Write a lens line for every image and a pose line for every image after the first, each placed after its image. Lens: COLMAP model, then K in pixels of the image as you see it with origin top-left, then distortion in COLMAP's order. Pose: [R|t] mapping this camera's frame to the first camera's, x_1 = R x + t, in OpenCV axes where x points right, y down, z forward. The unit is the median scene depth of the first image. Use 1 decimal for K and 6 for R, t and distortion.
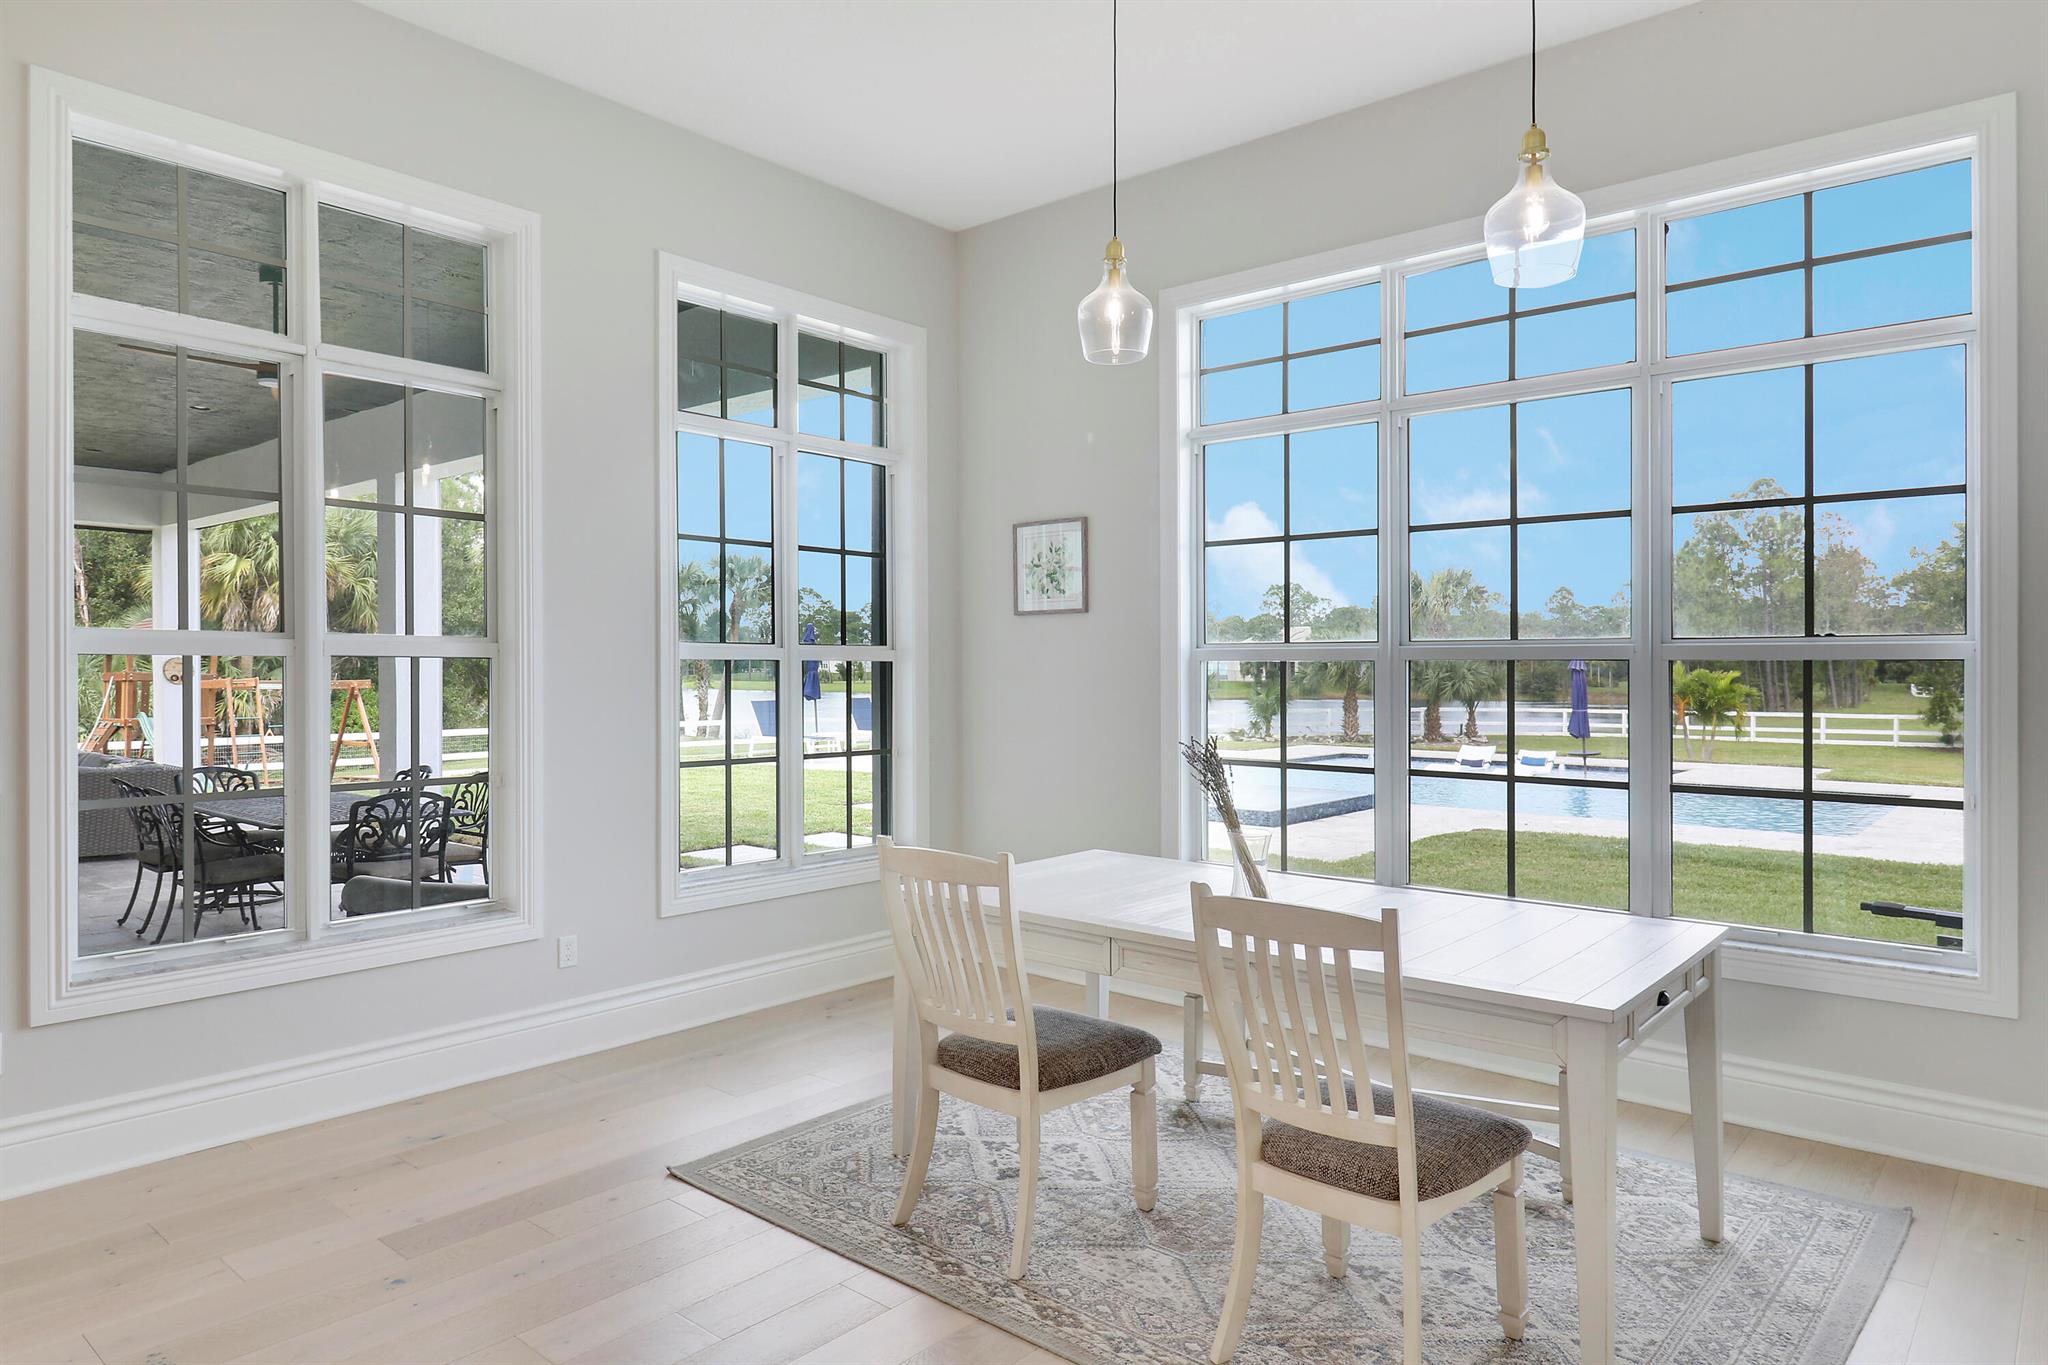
lens RADIAL K [[1262.7, 0, 1048.1], [0, 1262.7, 677.9], [0, 0, 1]] dist [-0.000277, -0.003632]
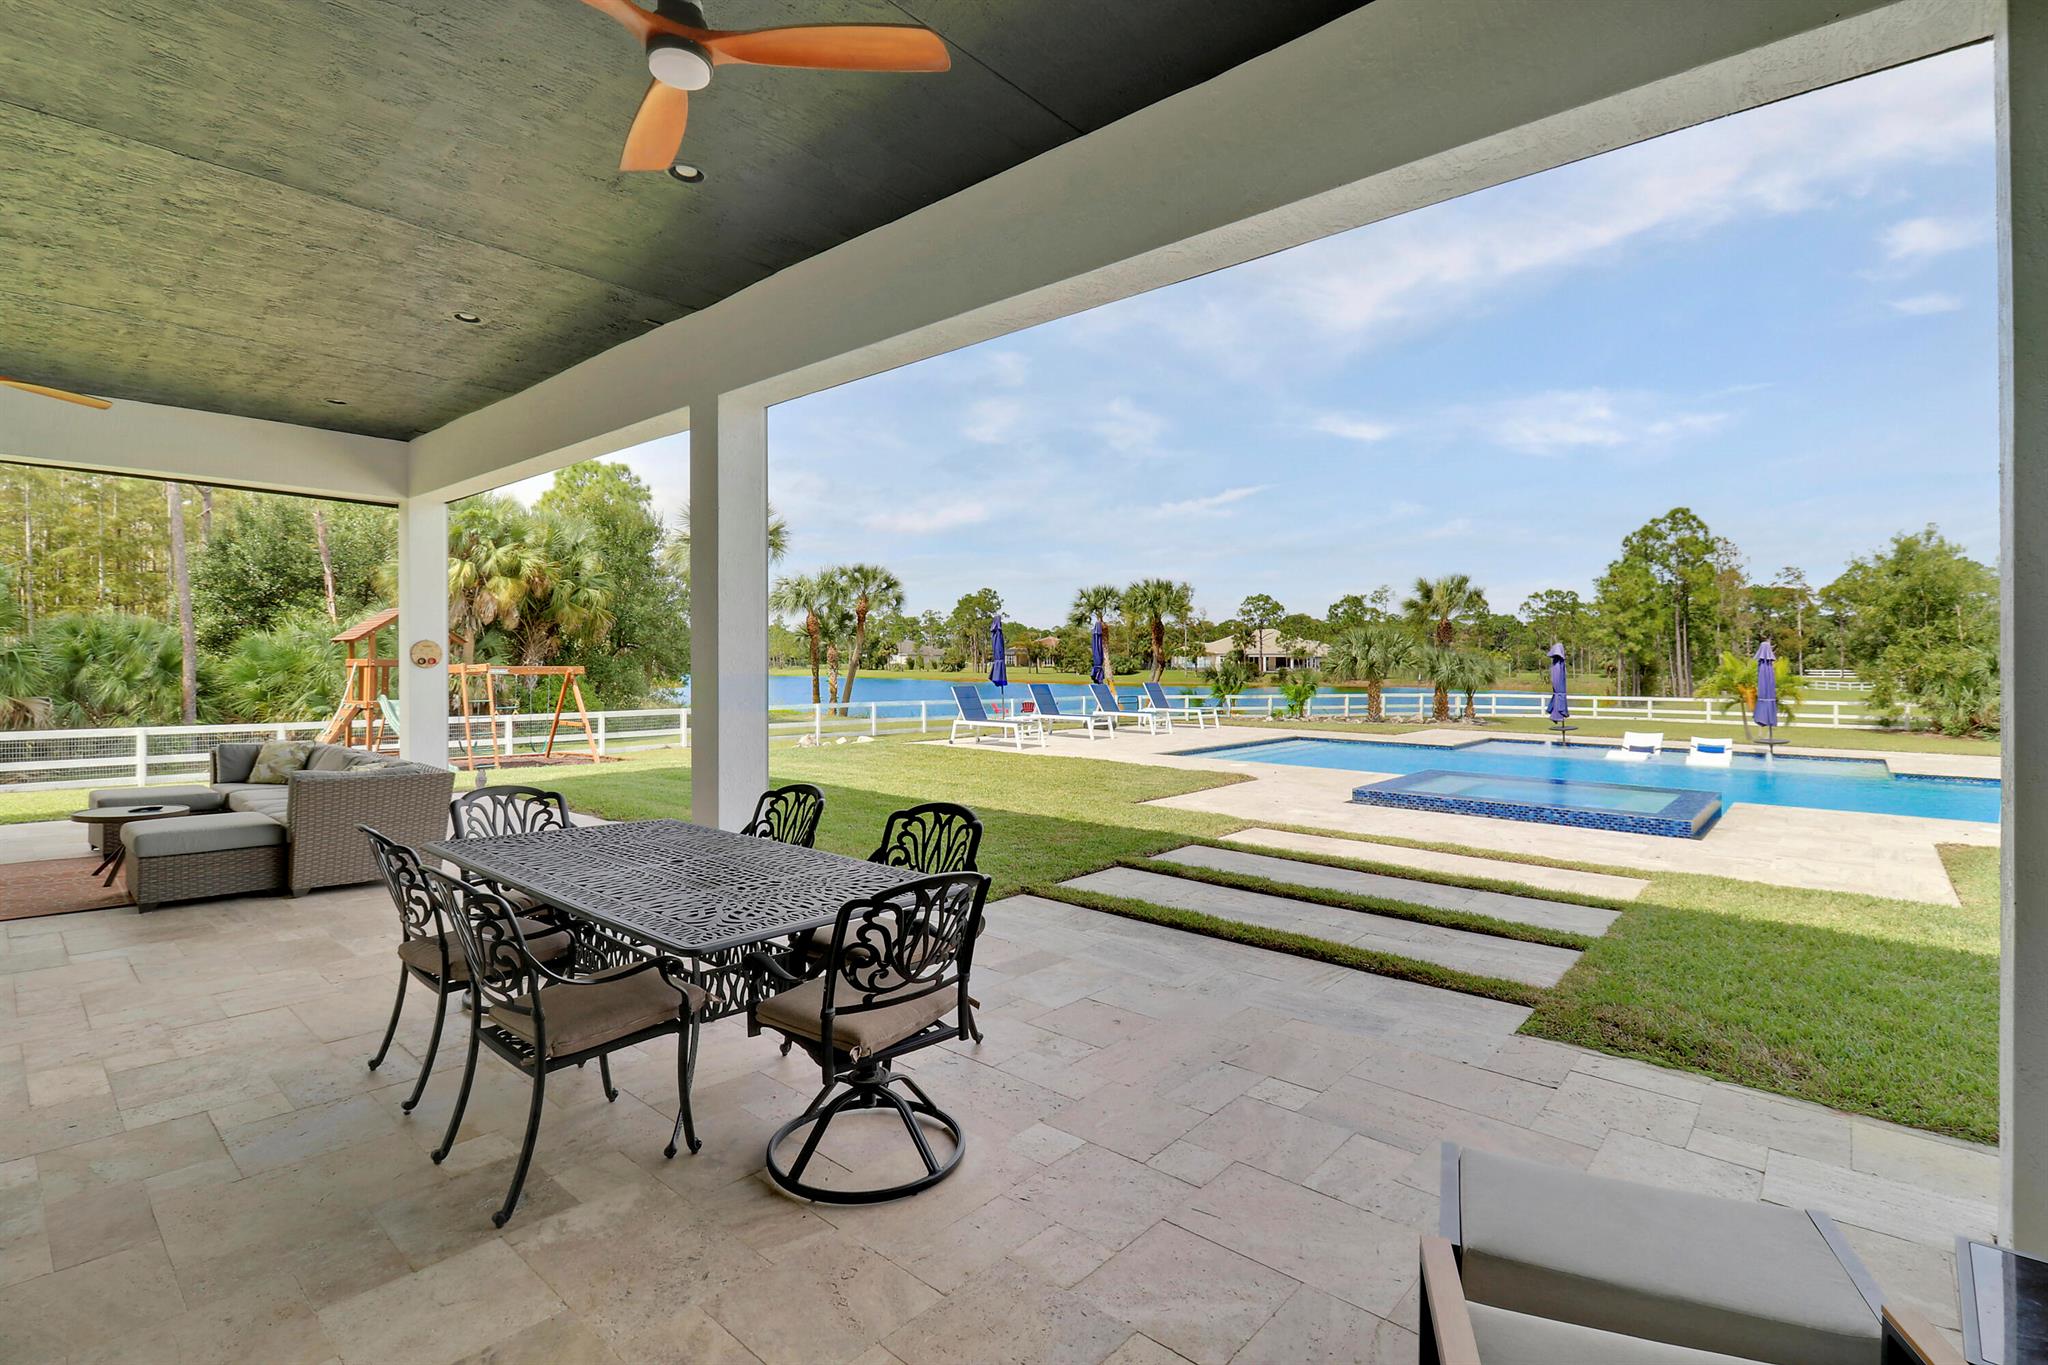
lens RADIAL K [[953.7, 0, 1038.2], [0, 953.7, 671.4], [0, 0, 1]] dist [0.001536, -0.014240]
pose [[0.999874, 0.004035, -0.015384, -0.551818], [-0.003989, 0.999987, 0.003021, 0.008695], [0.015396, -0.002959, 0.999877, 0.740264]]
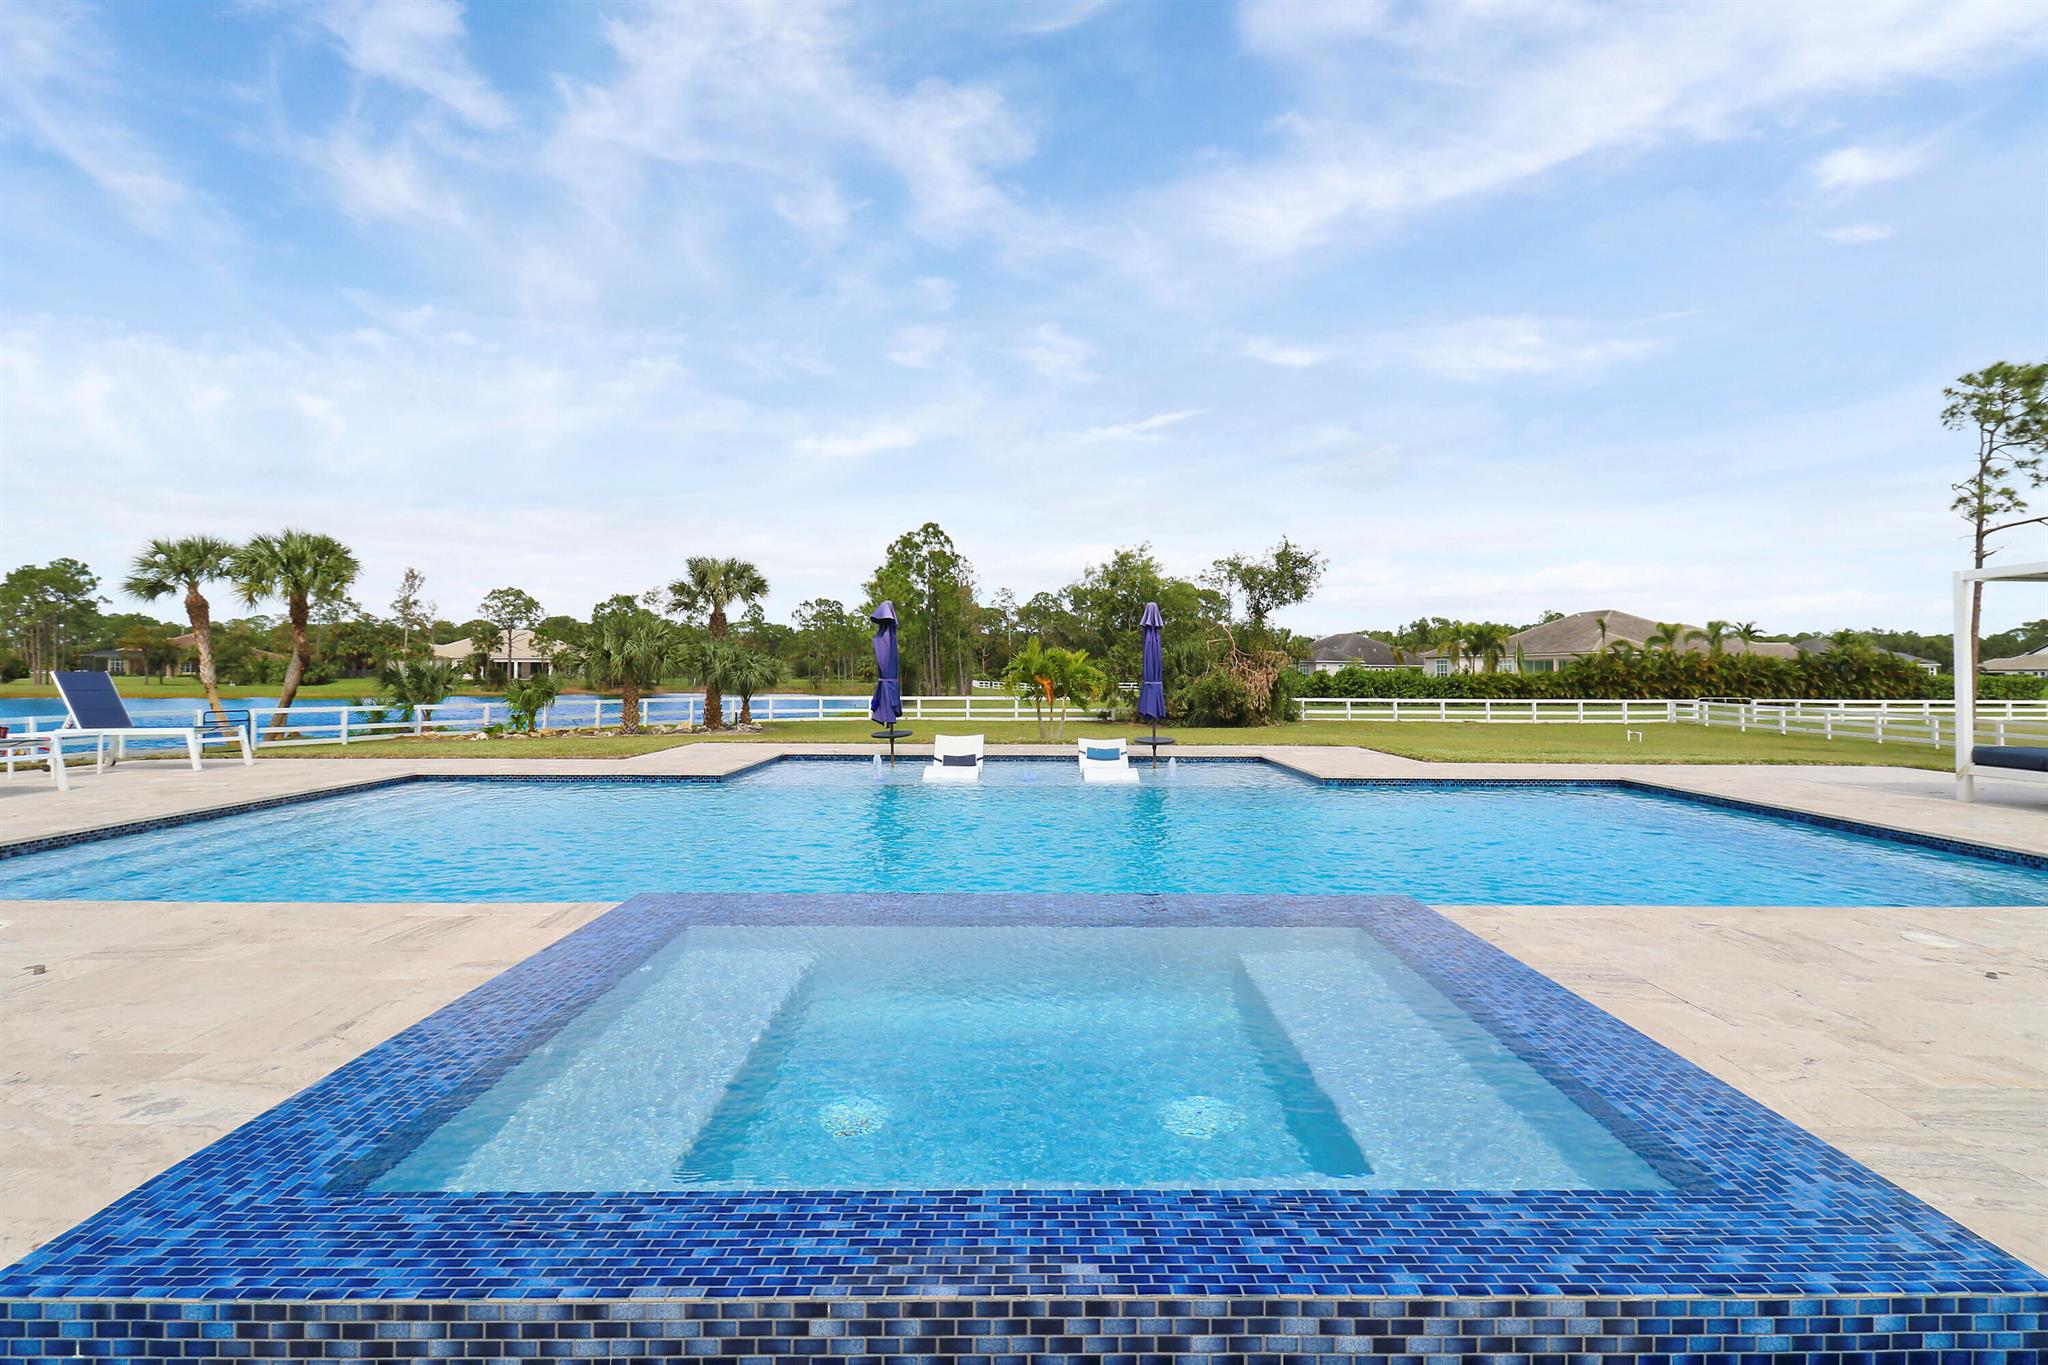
lens RADIAL K [[947.4, 0, 1048.6], [0, 947.4, 604.5], [0, 0, 1]] dist [0.003285, -0.000133]
pose [[0.751194, 0.050331, 0.658160, 0.008213], [0.001465, 0.996959, -0.077911, 0.078799], [-0.660080, 0.059491, 0.748836, 2.095893]]
